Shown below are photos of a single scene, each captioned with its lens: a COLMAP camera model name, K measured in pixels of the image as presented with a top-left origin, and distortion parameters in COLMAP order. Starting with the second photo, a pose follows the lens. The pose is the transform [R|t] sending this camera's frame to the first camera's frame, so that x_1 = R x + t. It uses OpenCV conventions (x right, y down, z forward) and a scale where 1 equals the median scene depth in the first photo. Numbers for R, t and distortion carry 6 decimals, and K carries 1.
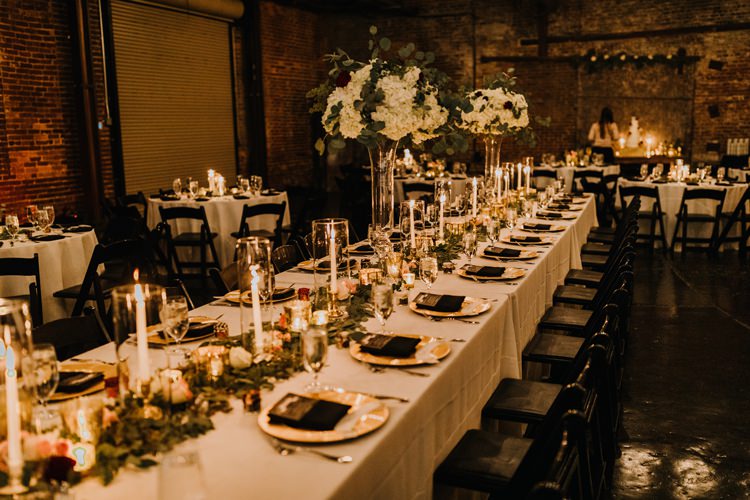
lens RADIAL K [[735.9, 0, 374.9], [0, 735.9, 251.0], [0, 0, 1]] dist [0.007749, 0.000000]
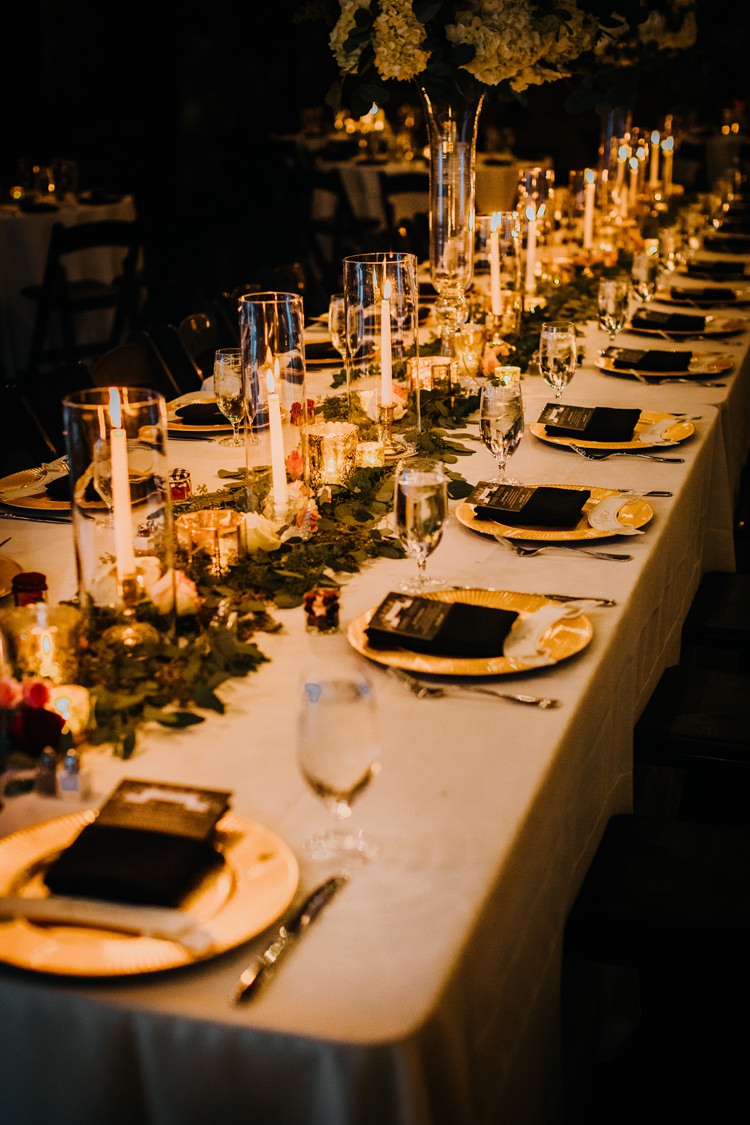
lens RADIAL K [[1619.1, 0, 375.4], [0, 1619.1, 562.1], [0, 0, 1]] dist [0.029828, 0.000000]
pose [[0.997146, -0.021898, 0.072256, -0.173696], [0.011328, 0.989574, 0.143576, 0.005235], [-0.074647, -0.142348, 0.986998, -0.107105]]
